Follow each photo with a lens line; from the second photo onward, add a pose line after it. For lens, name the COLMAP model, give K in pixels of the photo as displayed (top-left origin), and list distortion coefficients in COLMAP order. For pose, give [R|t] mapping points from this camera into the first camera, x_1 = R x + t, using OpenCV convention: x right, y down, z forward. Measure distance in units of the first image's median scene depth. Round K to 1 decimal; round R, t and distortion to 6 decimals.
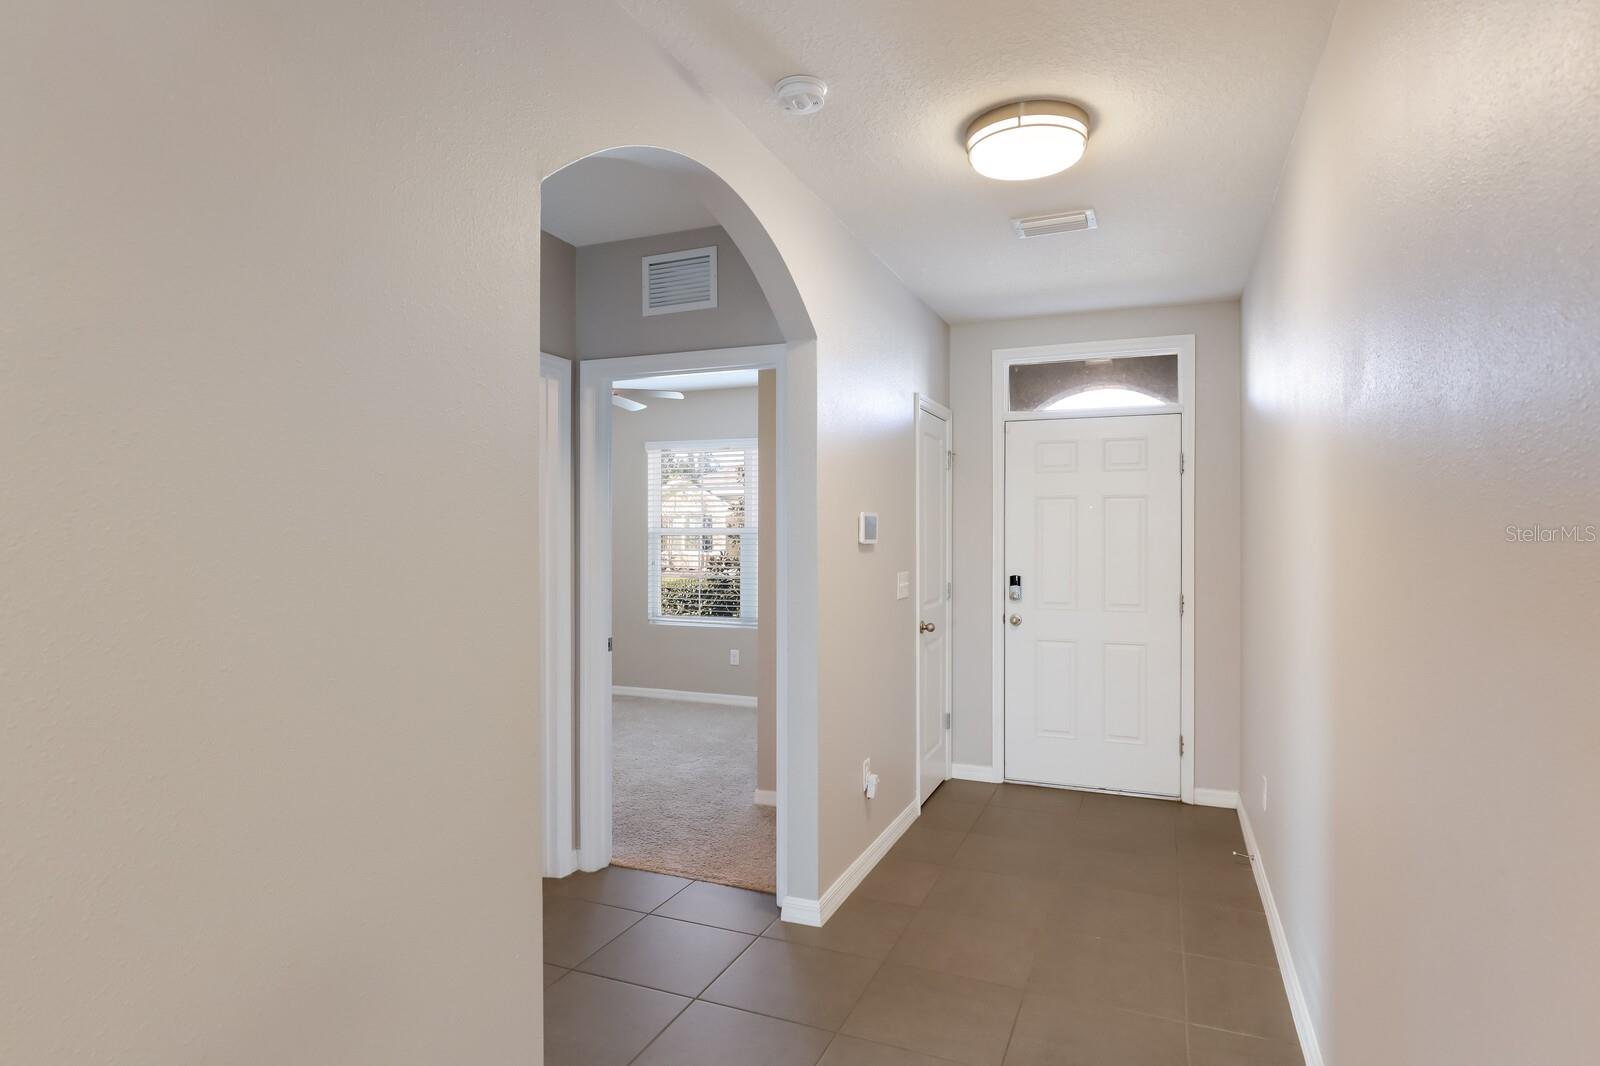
lens RADIAL K [[840.7, 0, 800.0], [0, 840.7, 533.0], [0, 0, 1]] dist [-0.005043, -0.000347]
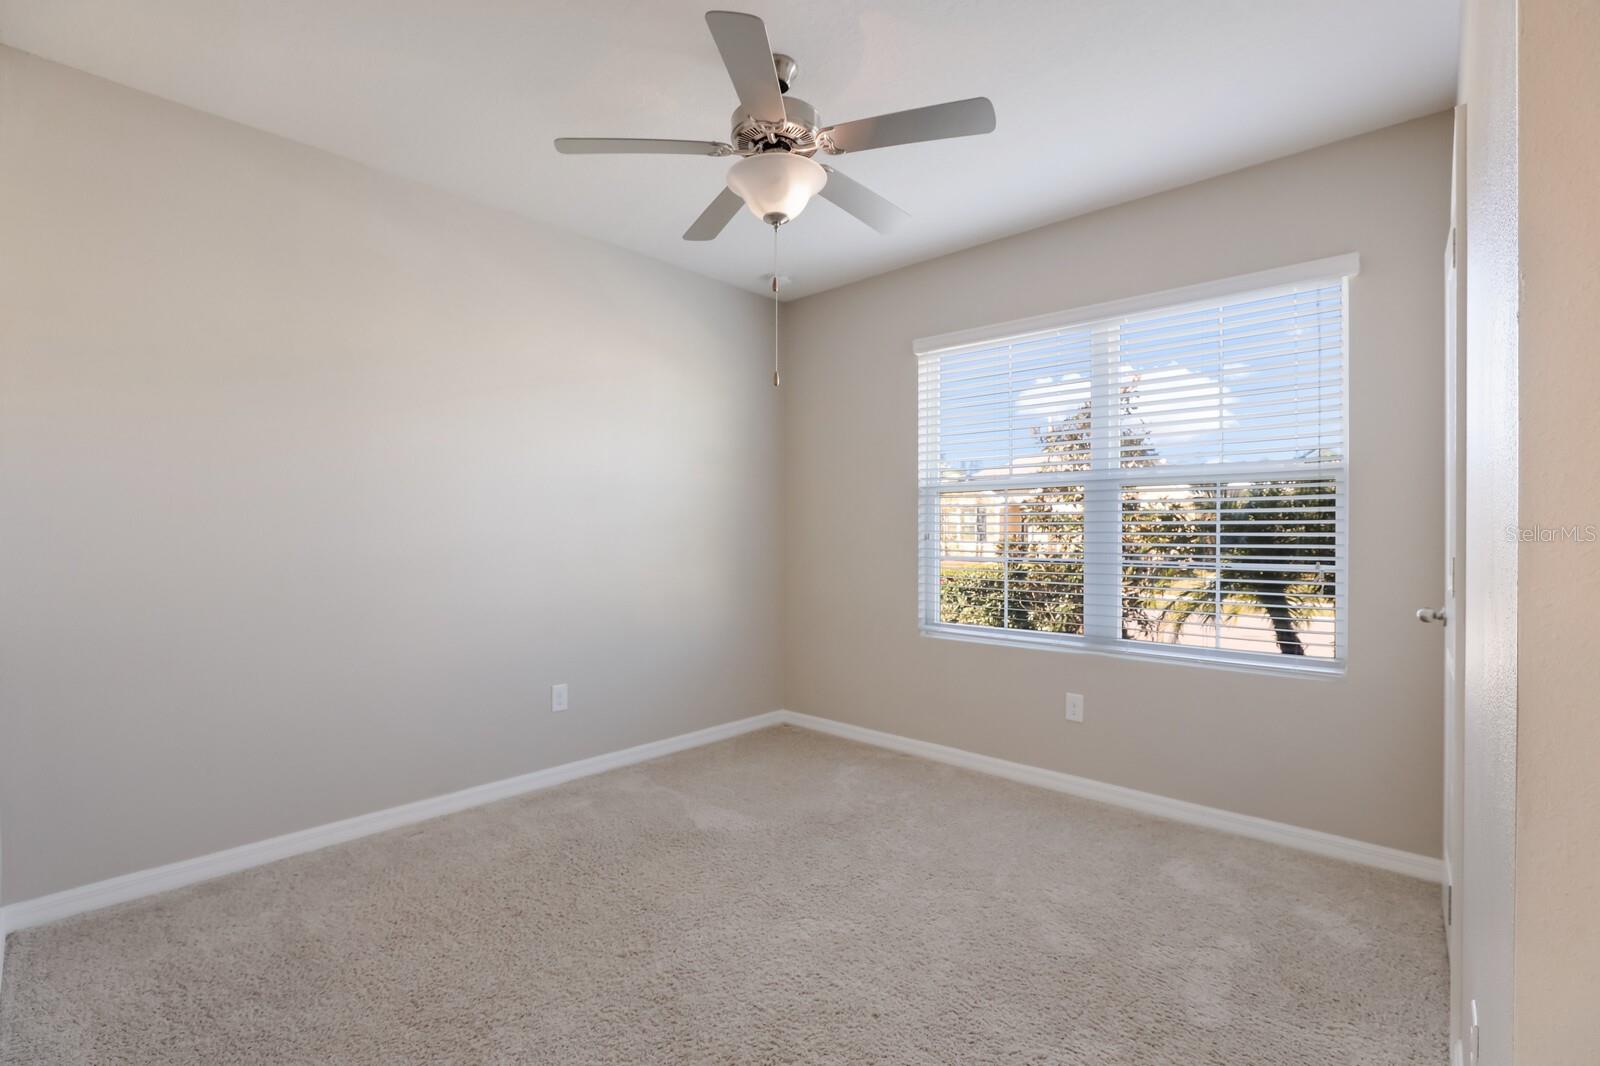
lens RADIAL K [[733.7, 0, 791.6], [0, 733.7, 537.3], [0, 0, 1]] dist [-0.043289, 0.017581]
pose [[0.935348, 0.002126, -0.353724, -0.077362], [0.002259, 0.999926, 0.011983, 0.029419], [0.353723, -0.012007, 0.935273, 0.462597]]
